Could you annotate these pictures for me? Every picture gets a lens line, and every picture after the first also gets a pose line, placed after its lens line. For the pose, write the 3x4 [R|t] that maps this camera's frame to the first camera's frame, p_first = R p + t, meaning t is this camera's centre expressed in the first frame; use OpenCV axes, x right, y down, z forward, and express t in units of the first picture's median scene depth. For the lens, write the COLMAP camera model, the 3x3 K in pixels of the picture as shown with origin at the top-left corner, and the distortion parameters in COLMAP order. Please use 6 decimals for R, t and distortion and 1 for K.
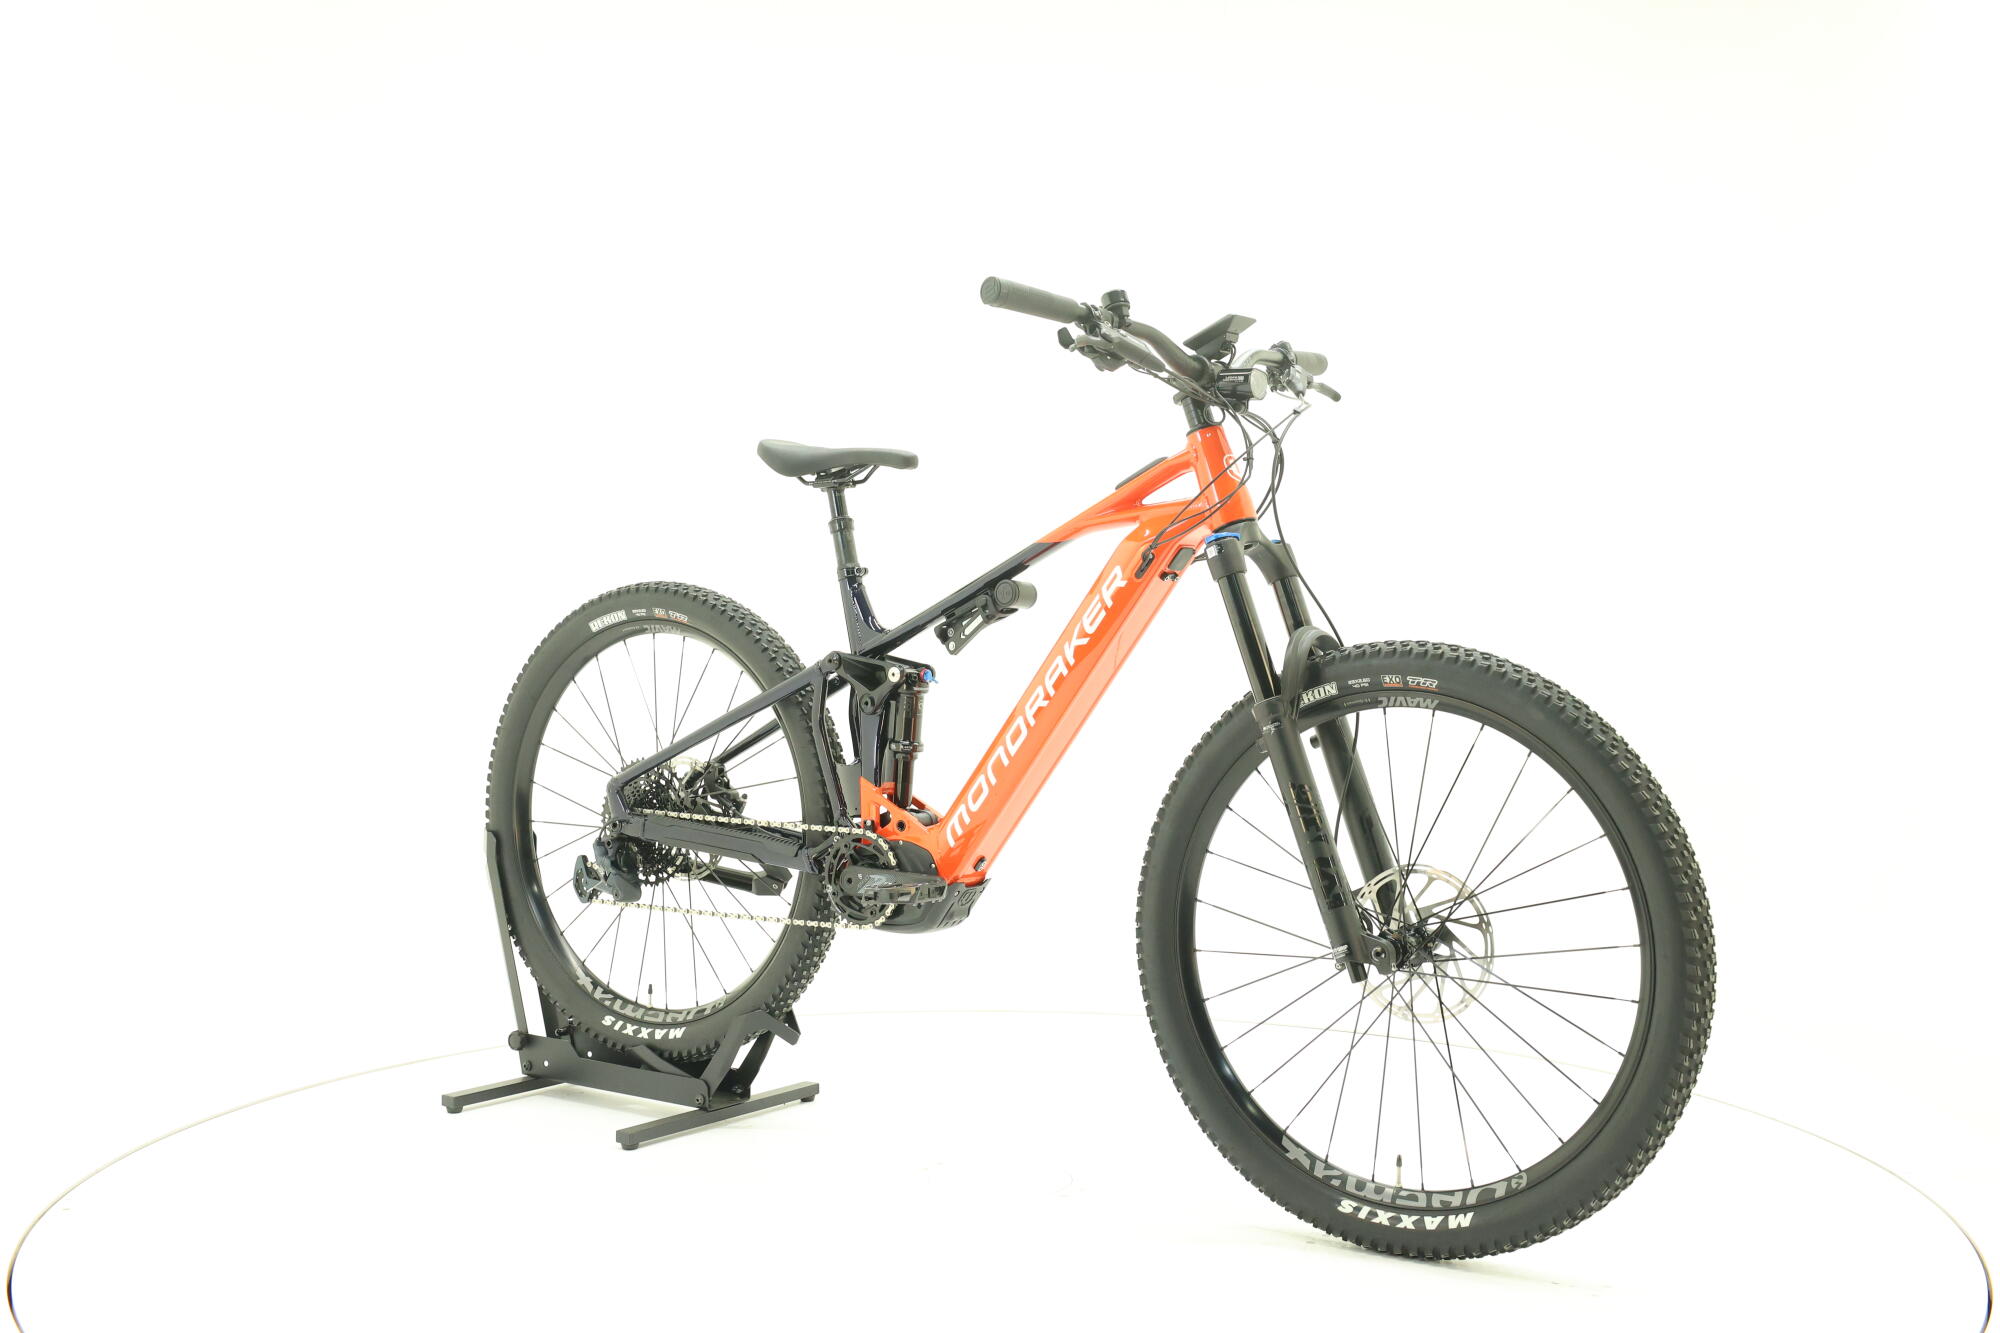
lens RADIAL K [[2149.7, 0, 992.1], [0, 2149.7, 665.8], [0, 0, 1]] dist [-0.002708, 0.000000]
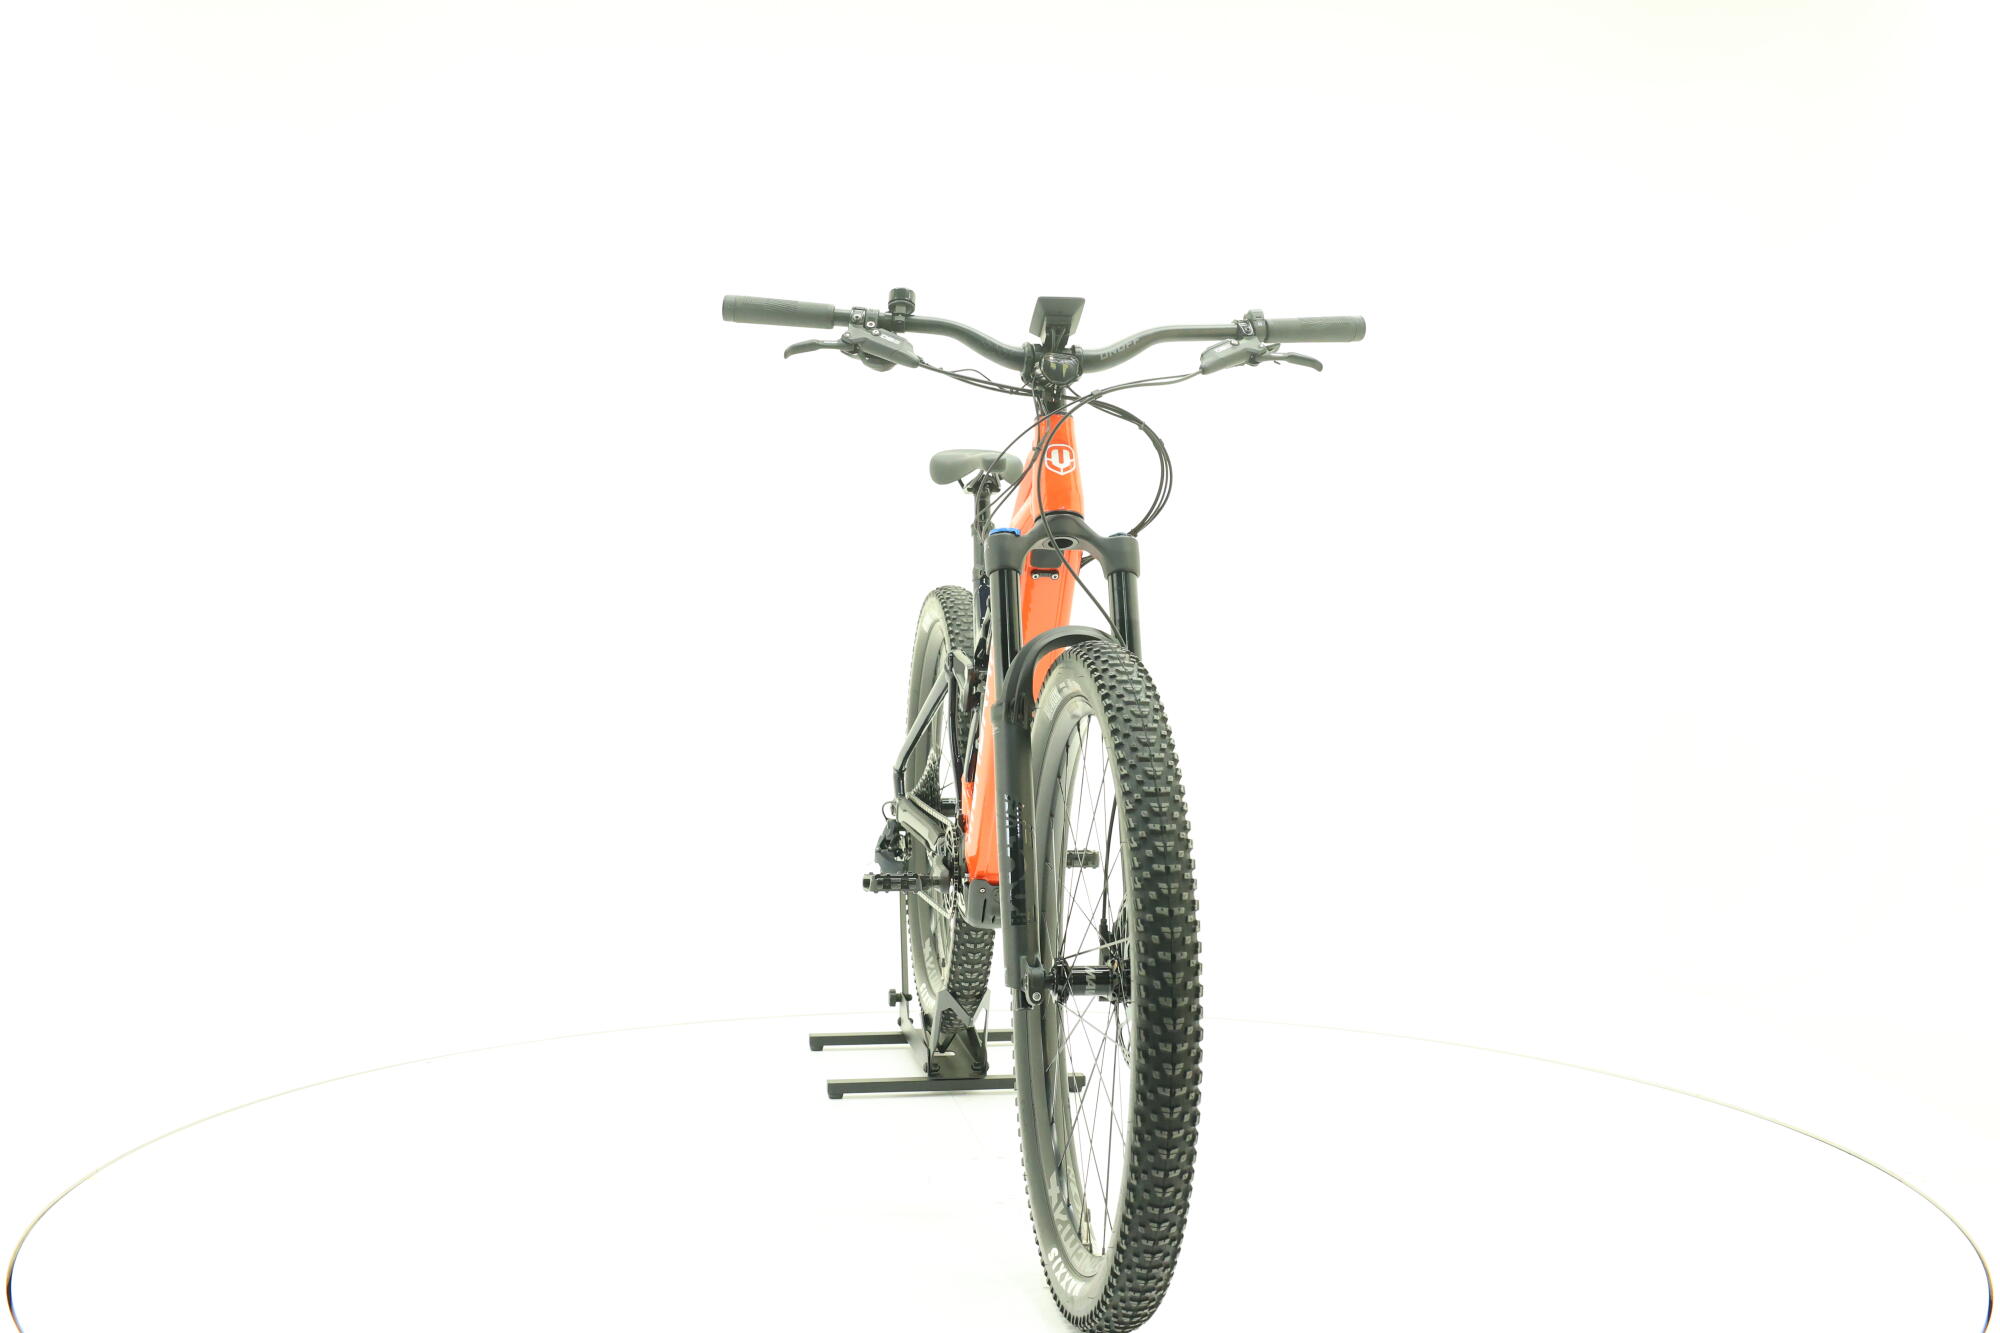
lens RADIAL K [[2149.7, 0, 1001.5], [0, 2149.7, 673.9], [0, 0, 1]] dist [-0.002708, 0.000000]
pose [[0.704196, 0.017711, -0.709785, 0.699580], [-0.016343, 0.999828, 0.008735, -0.004934], [0.709818, 0.005449, 0.704364, 0.290209]]
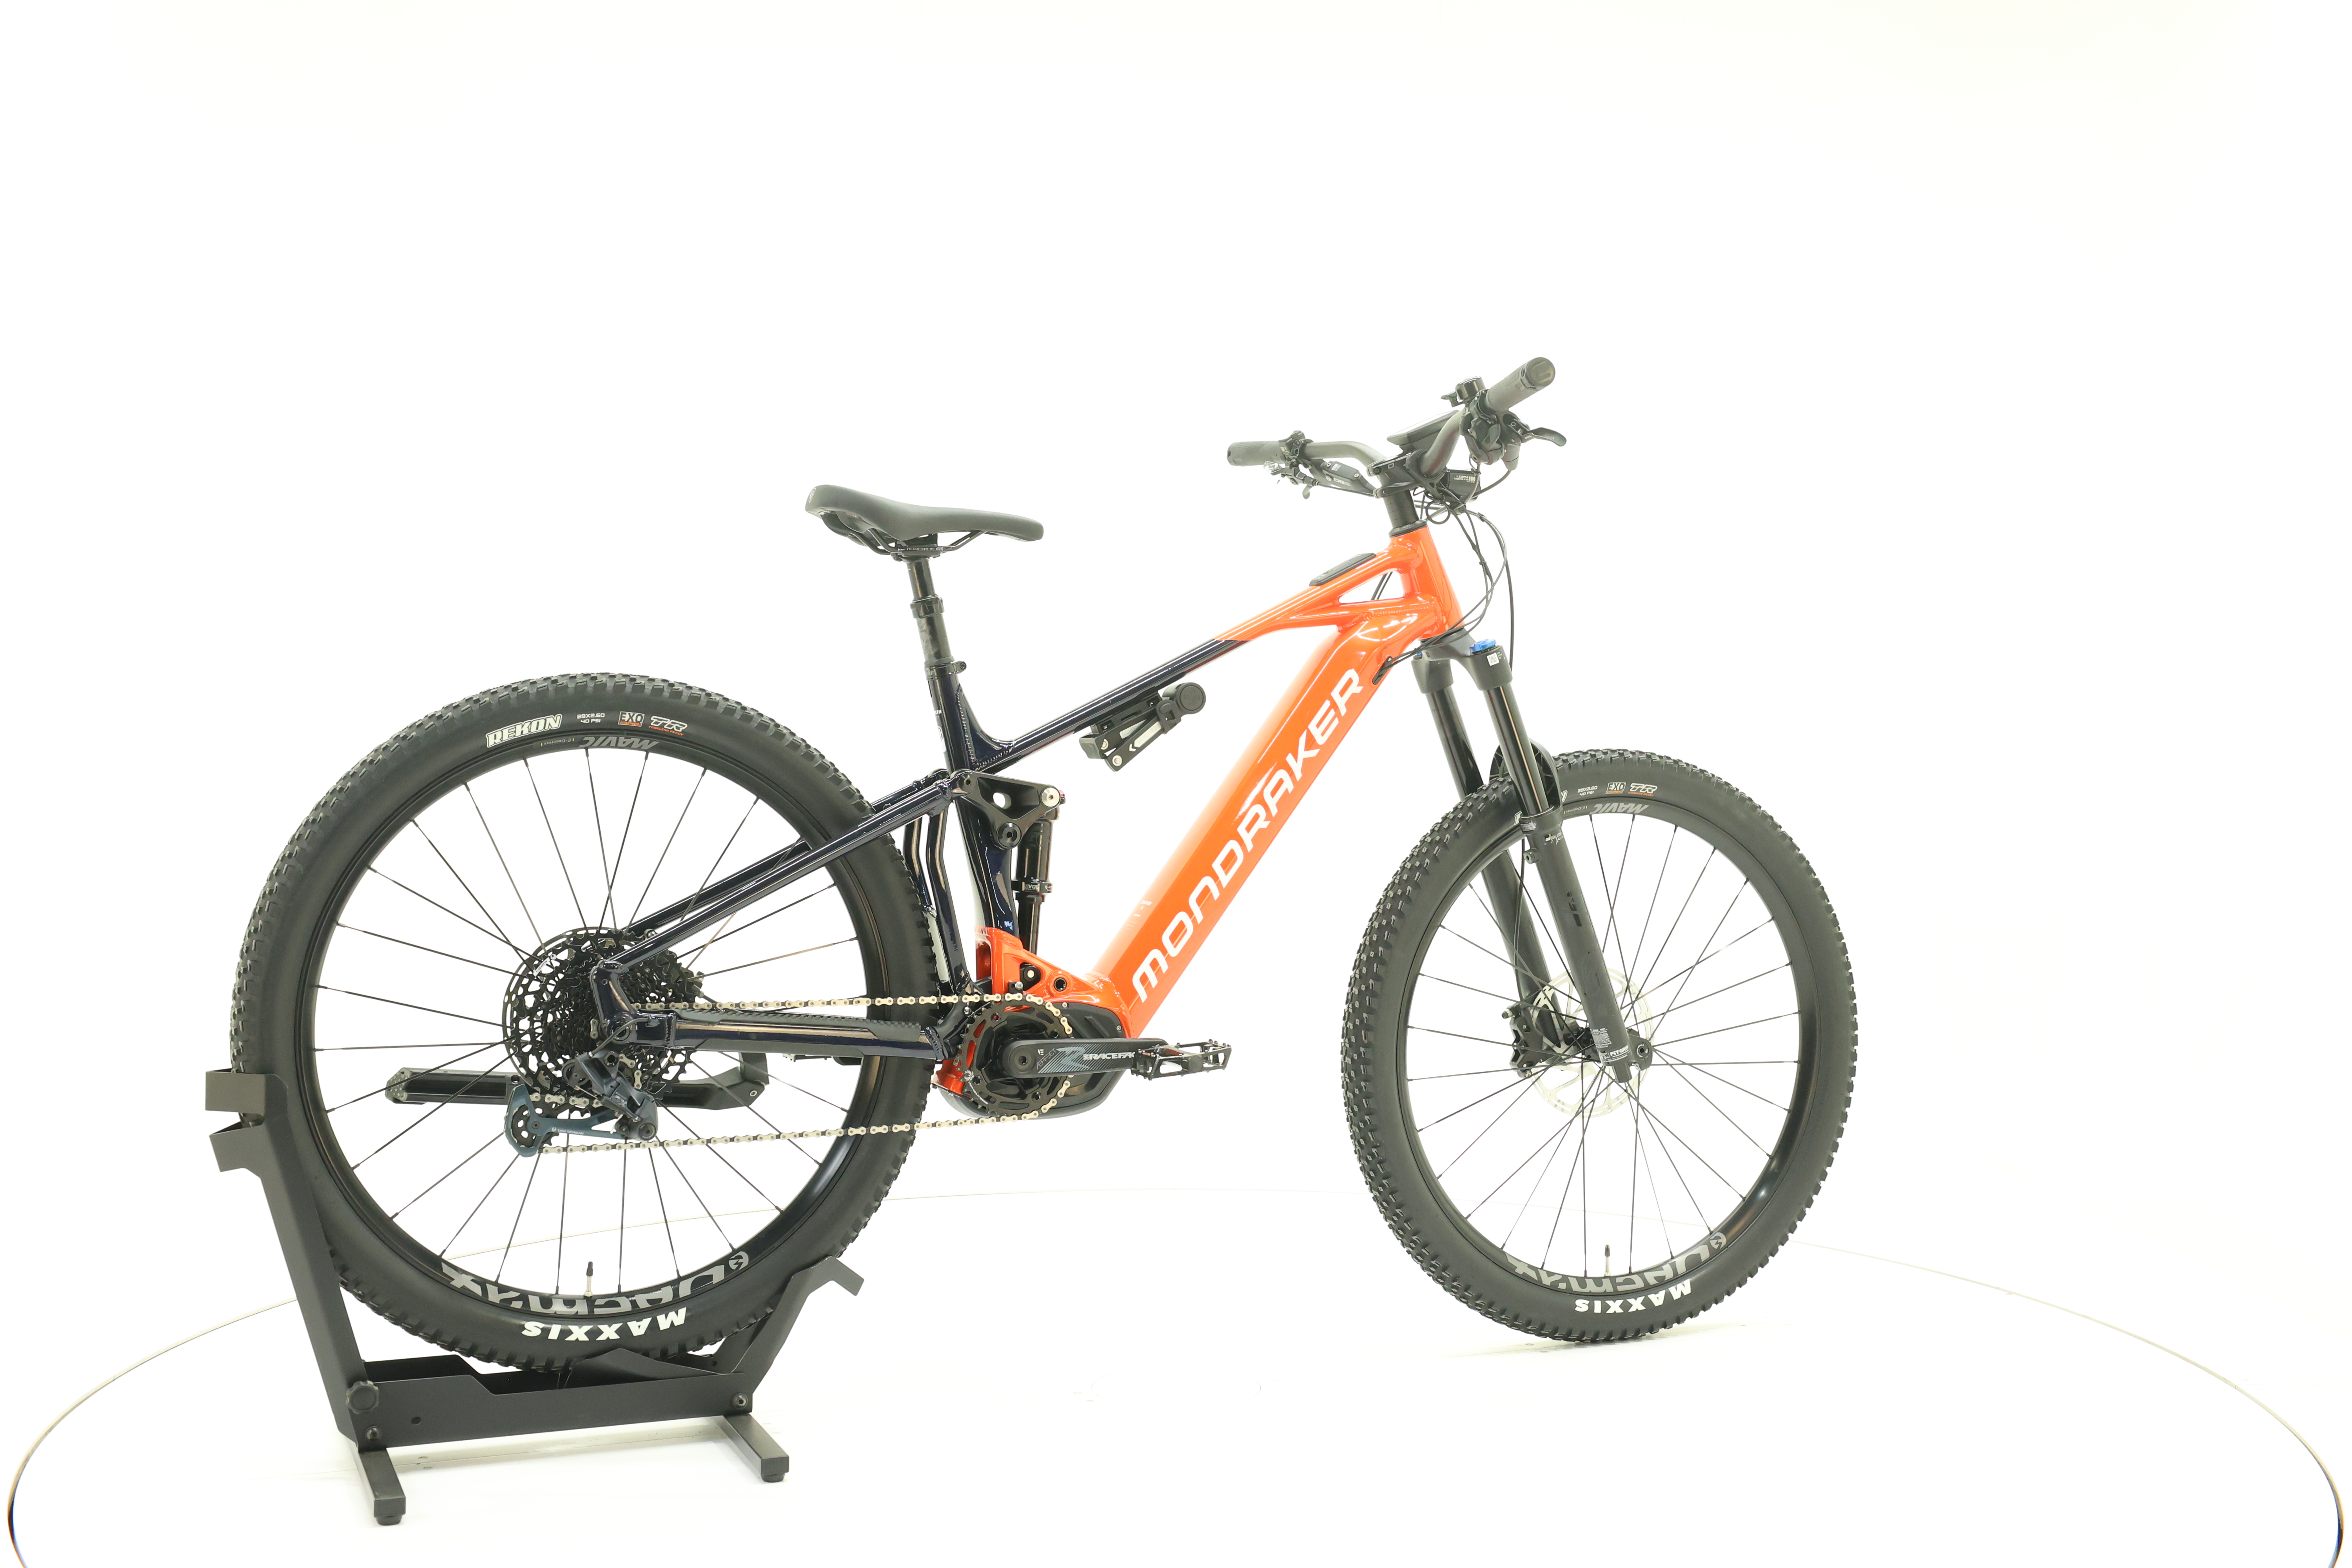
lens RADIAL K [[2528.0, 0, 1169.3], [0, 2528.0, 782.7], [0, 0, 1]] dist [-0.002708, 0.000000]
pose [[0.521740, -0.020550, 0.852857, -0.832707], [0.016107, 0.999769, 0.014236, -0.014097], [-0.852952, 0.006310, 0.521951, 0.471759]]
